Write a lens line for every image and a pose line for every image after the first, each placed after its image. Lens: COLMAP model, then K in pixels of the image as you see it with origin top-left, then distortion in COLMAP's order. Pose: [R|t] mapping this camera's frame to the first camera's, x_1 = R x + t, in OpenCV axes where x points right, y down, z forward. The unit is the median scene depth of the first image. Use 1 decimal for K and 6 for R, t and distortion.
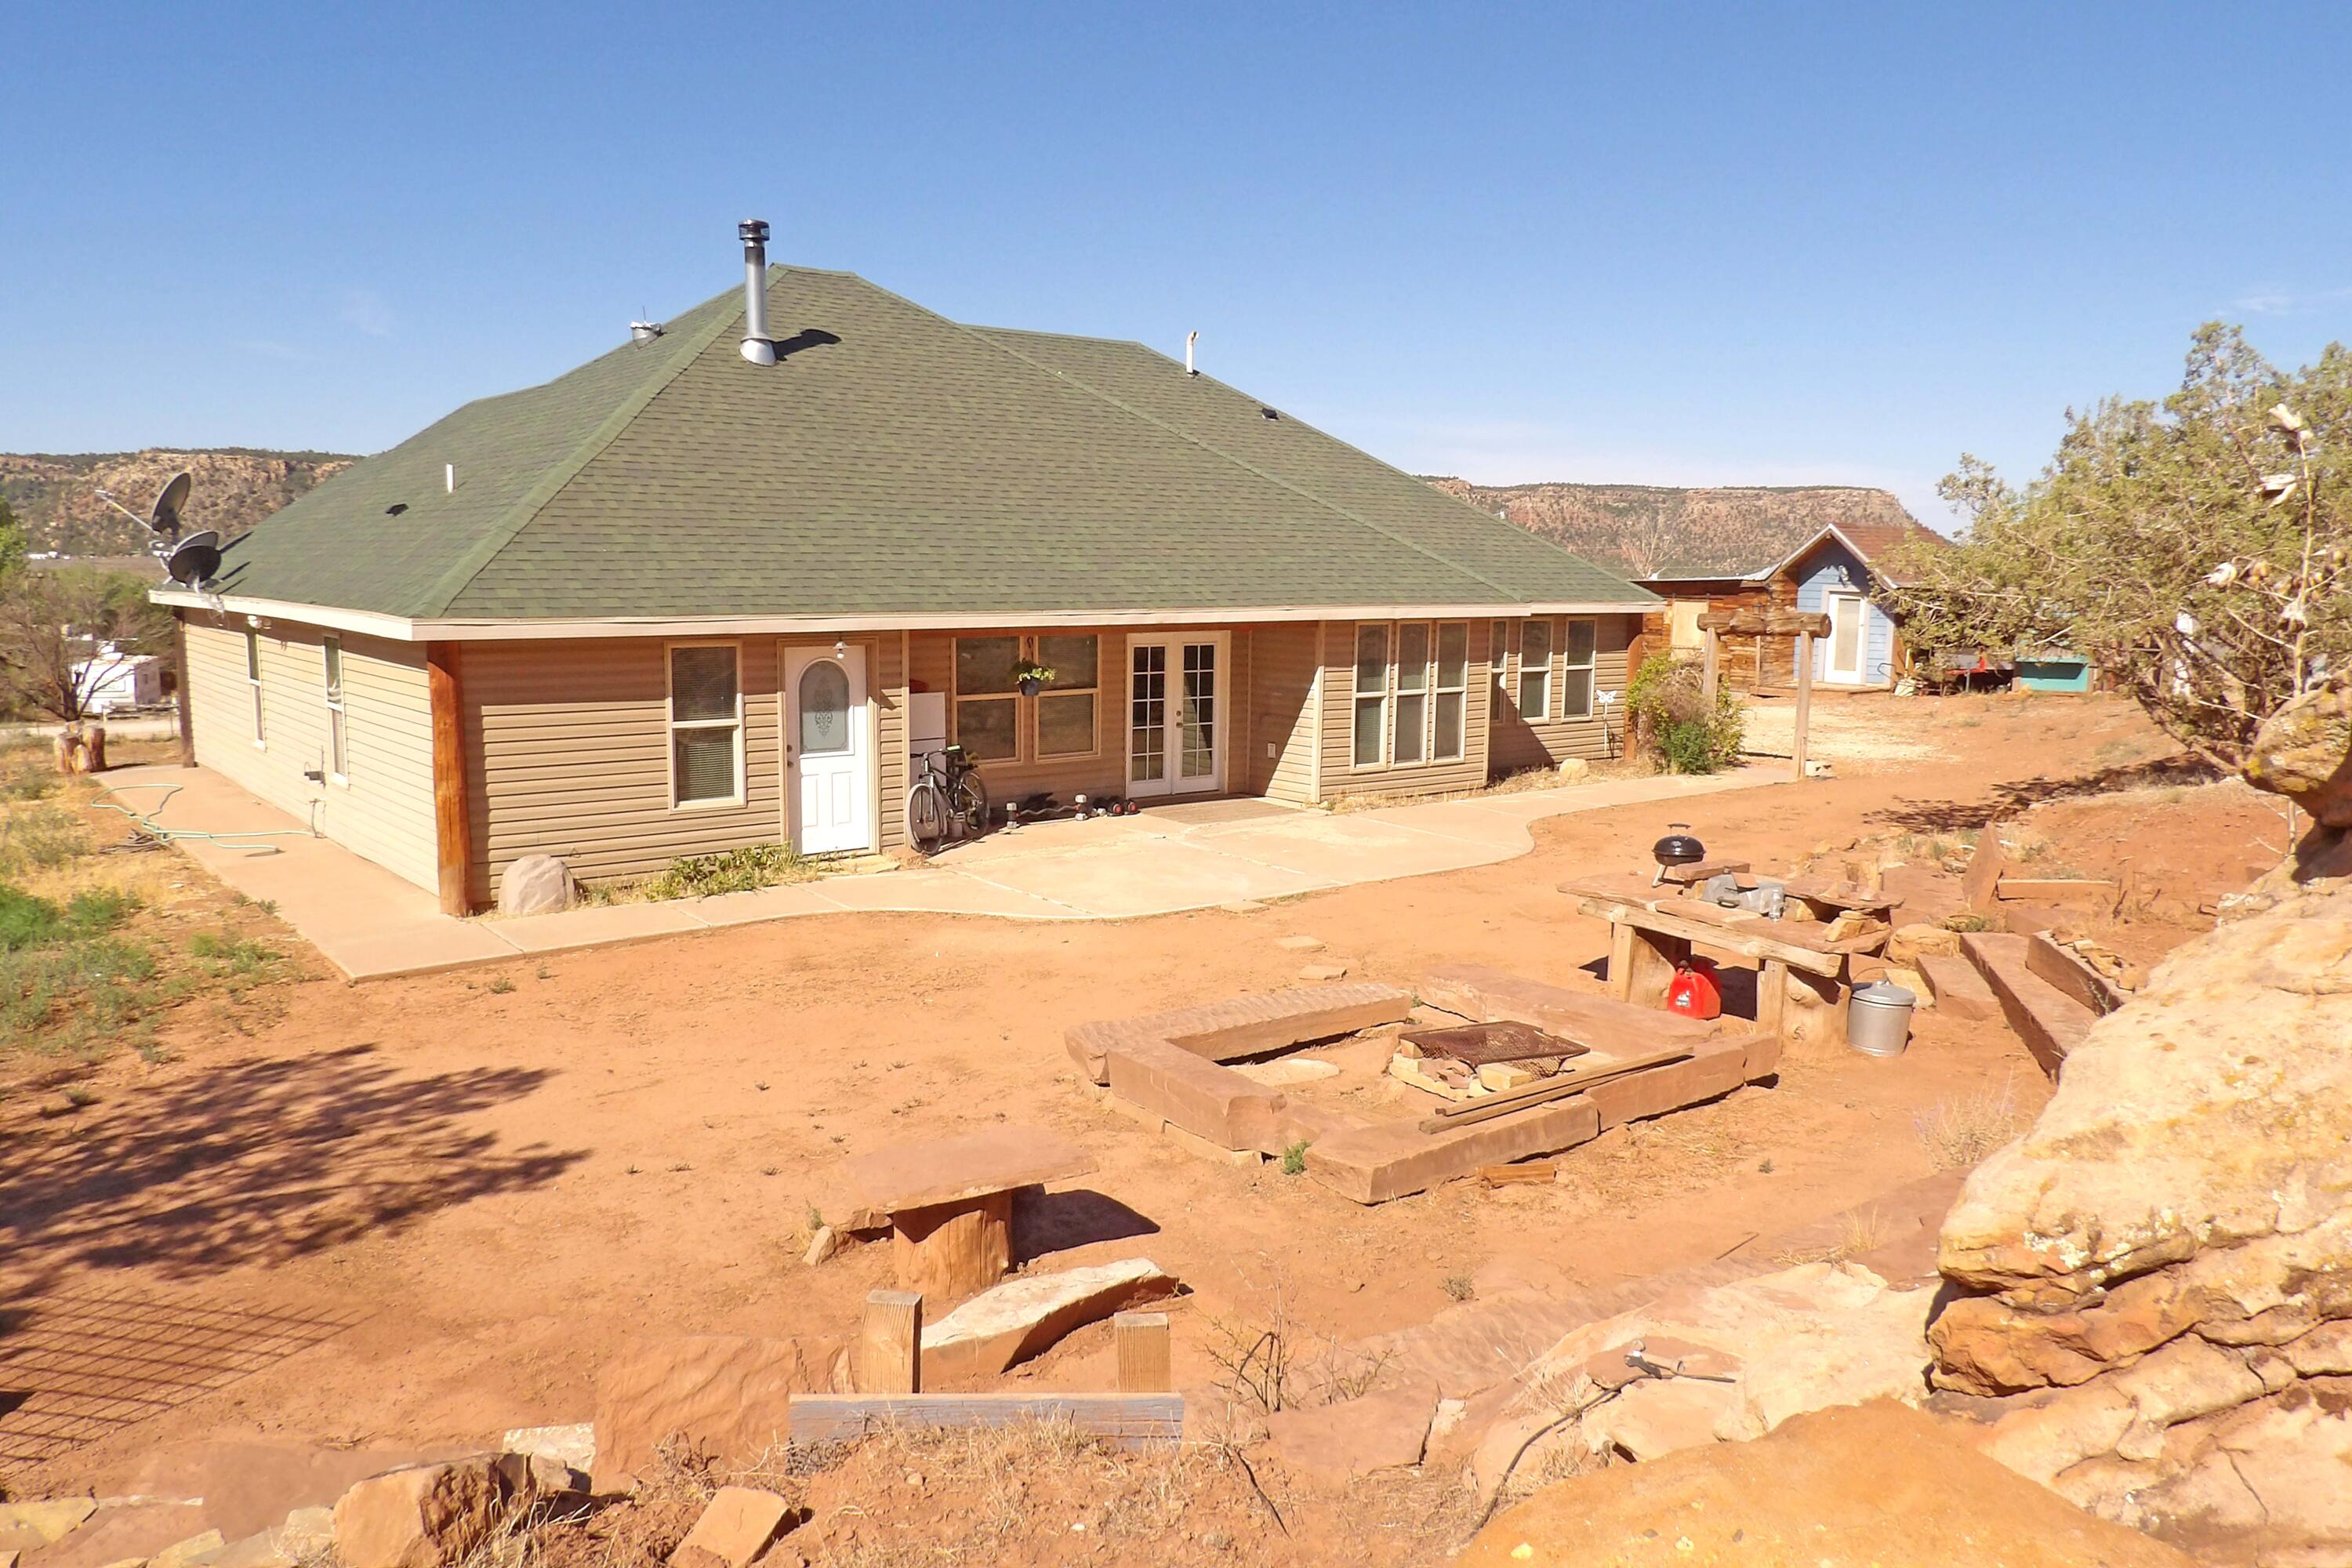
lens RADIAL K [[1733.1, 0, 1159.9], [0, 1733.1, 787.3], [0, 0, 1]] dist [-0.035555, 0.075023]
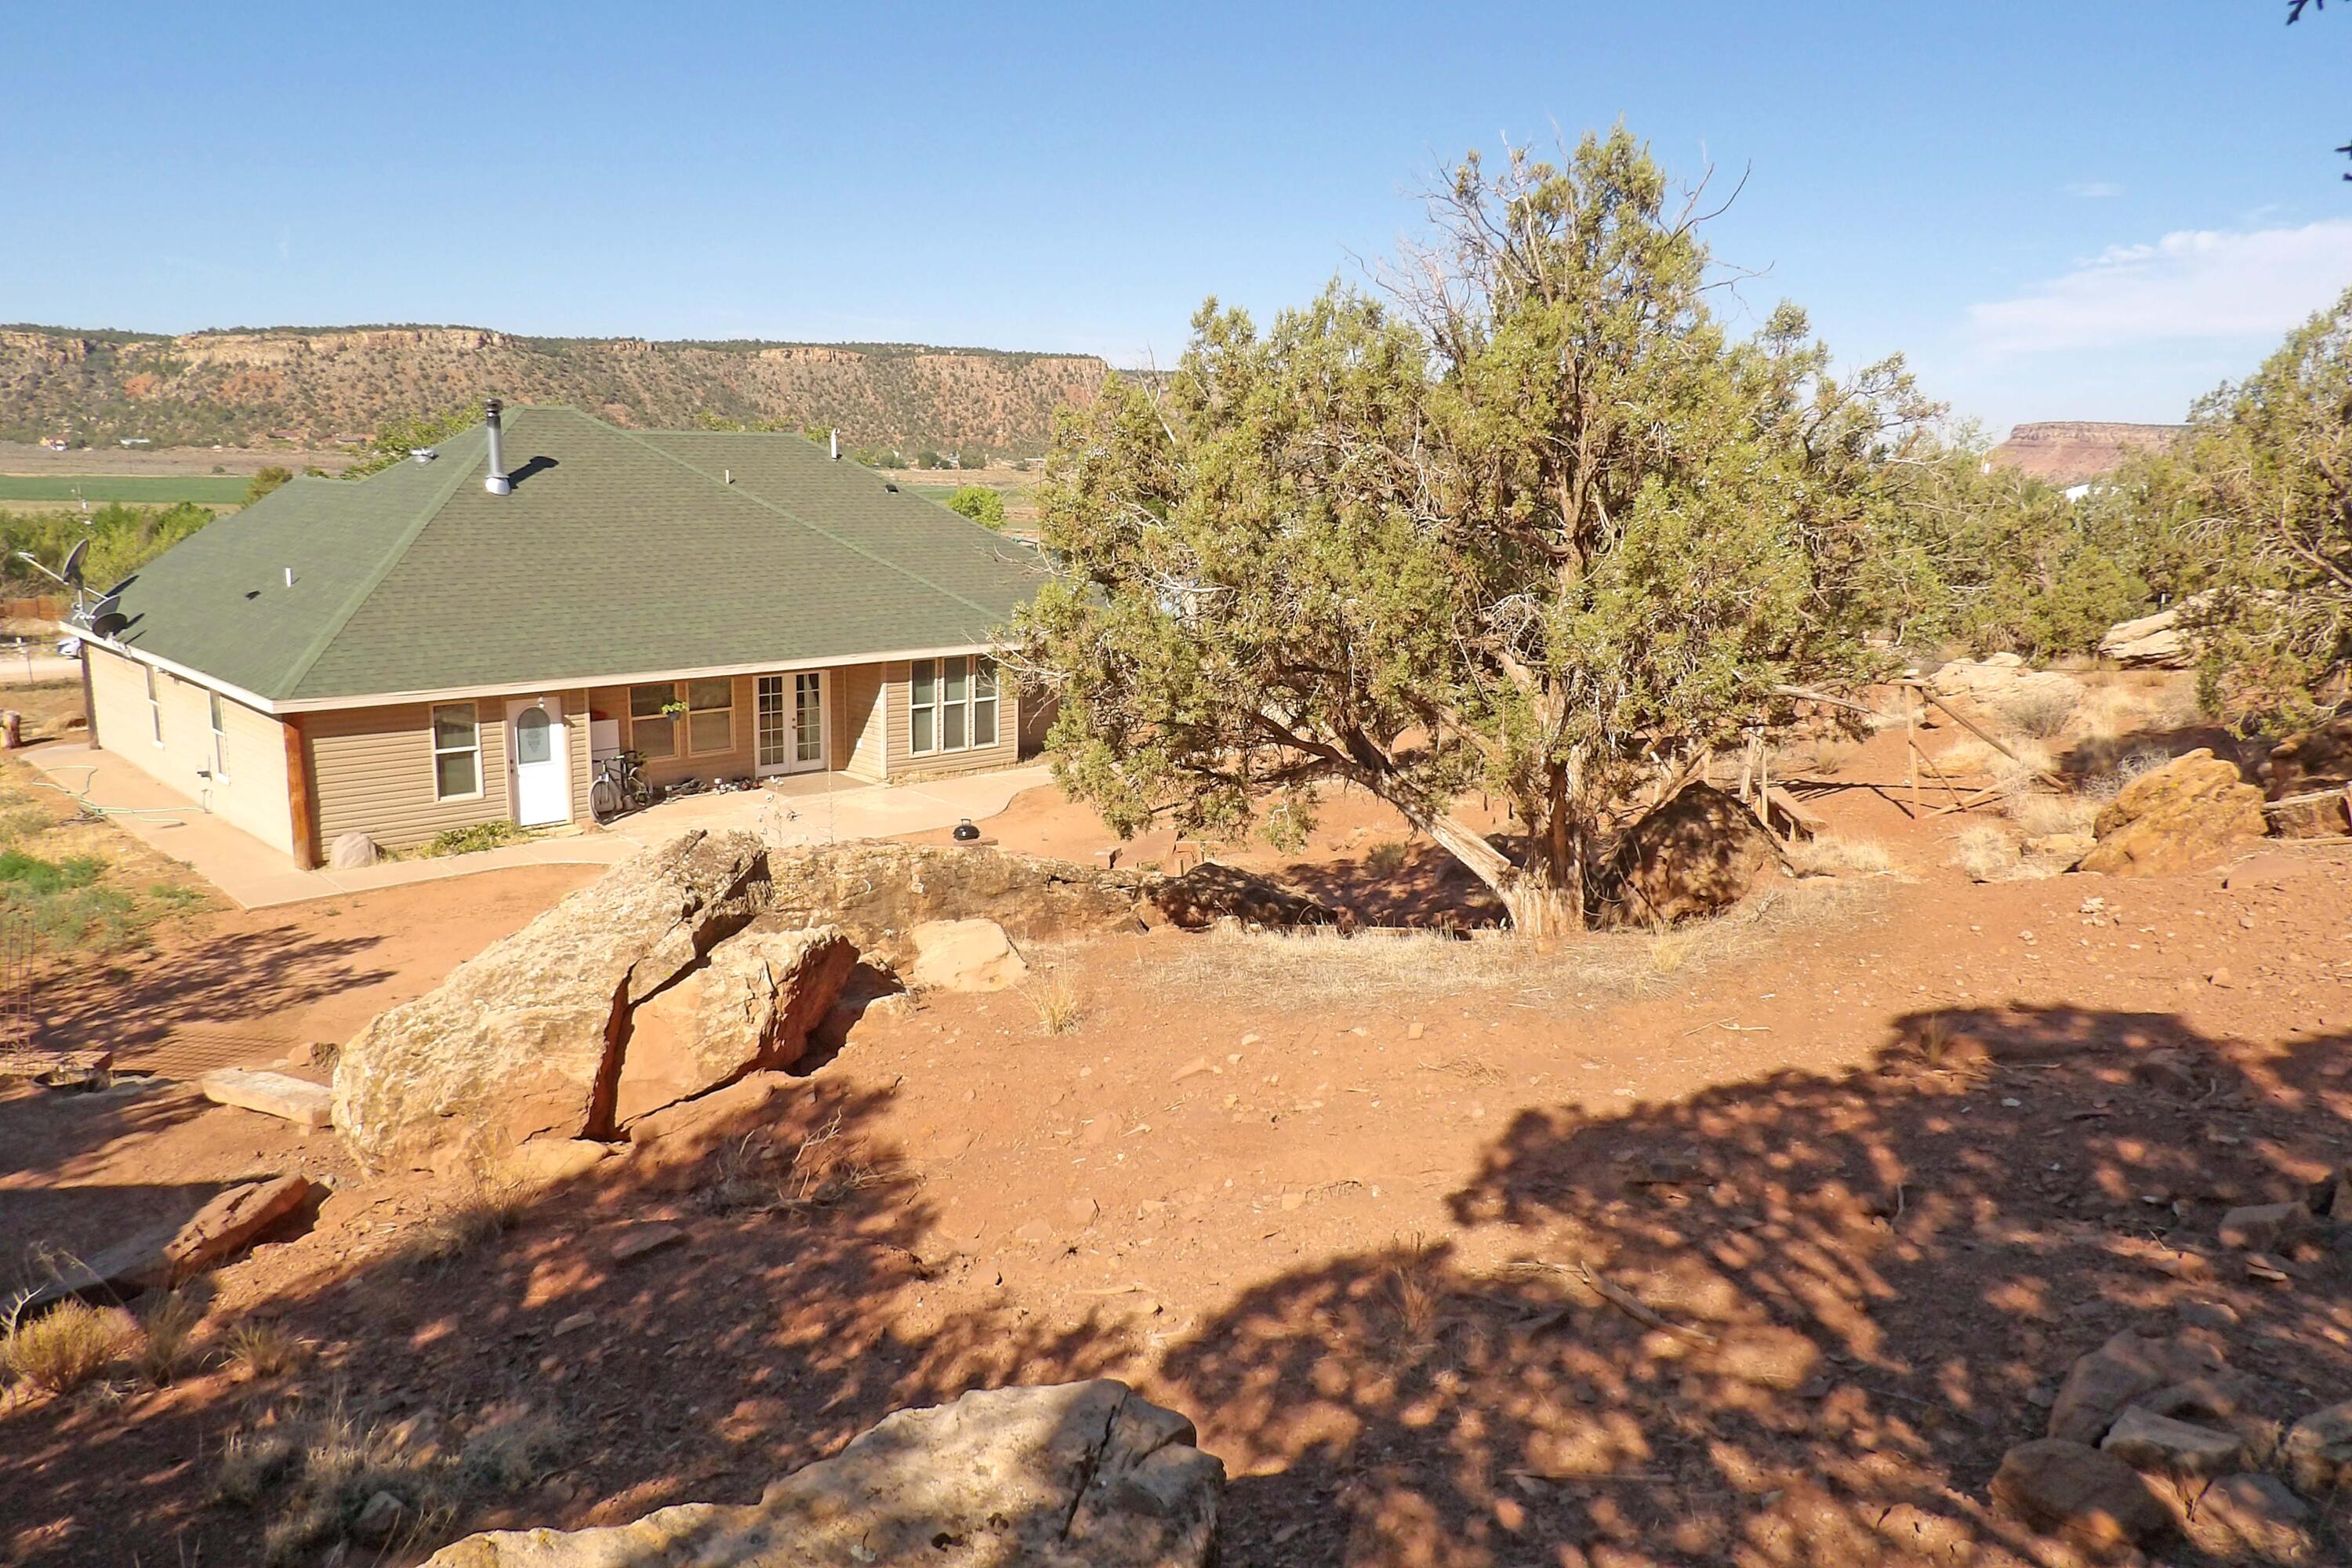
lens RADIAL K [[1733.1, 0, 1157.3], [0, 1733.1, 775.9], [0, 0, 1]] dist [-0.035555, 0.075023]
pose [[0.996747, -0.006908, 0.080301, 0.237757], [0.002483, 0.998479, 0.055079, -0.087973], [-0.080559, -0.054700, 0.995248, -0.609333]]
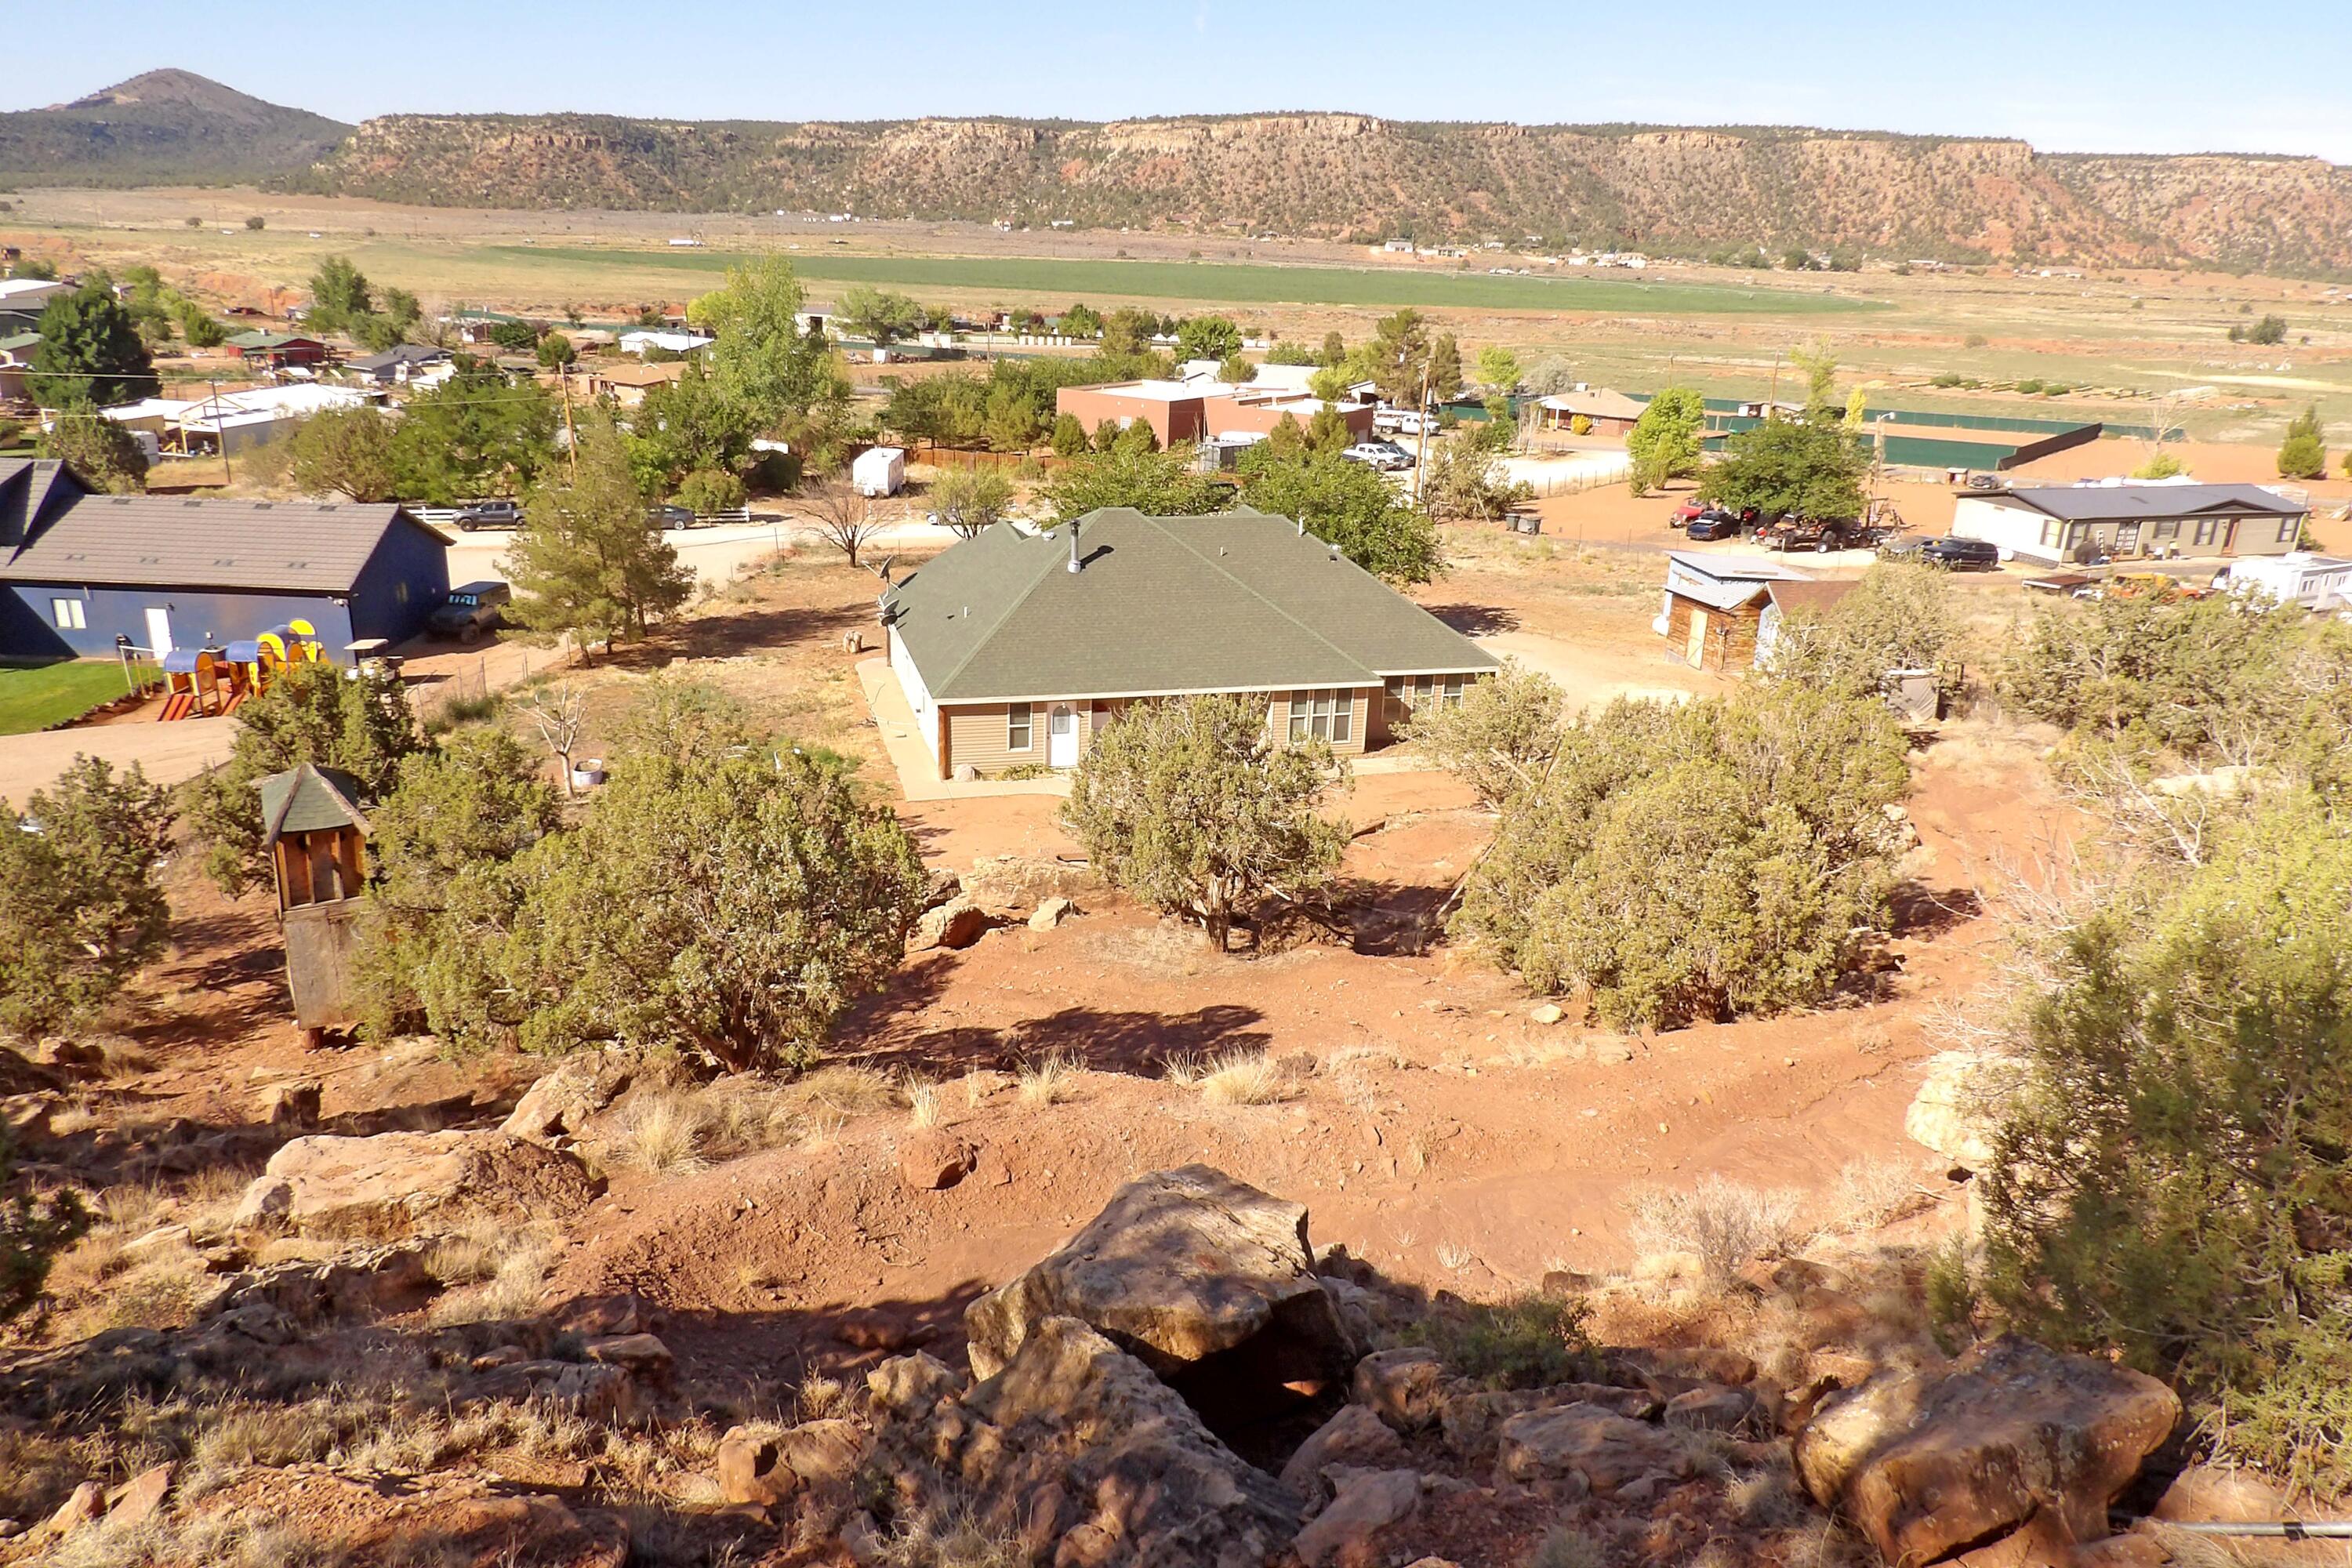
lens RADIAL K [[1733.1, 0, 1141.5], [0, 1733.1, 792.9], [0, 0, 1]] dist [-0.035555, 0.075023]
pose [[0.918643, 0.148607, -0.366076, 0.986039], [-0.078362, 0.976690, 0.199841, -0.498965], [0.387241, -0.154896, 0.908874, -1.601069]]
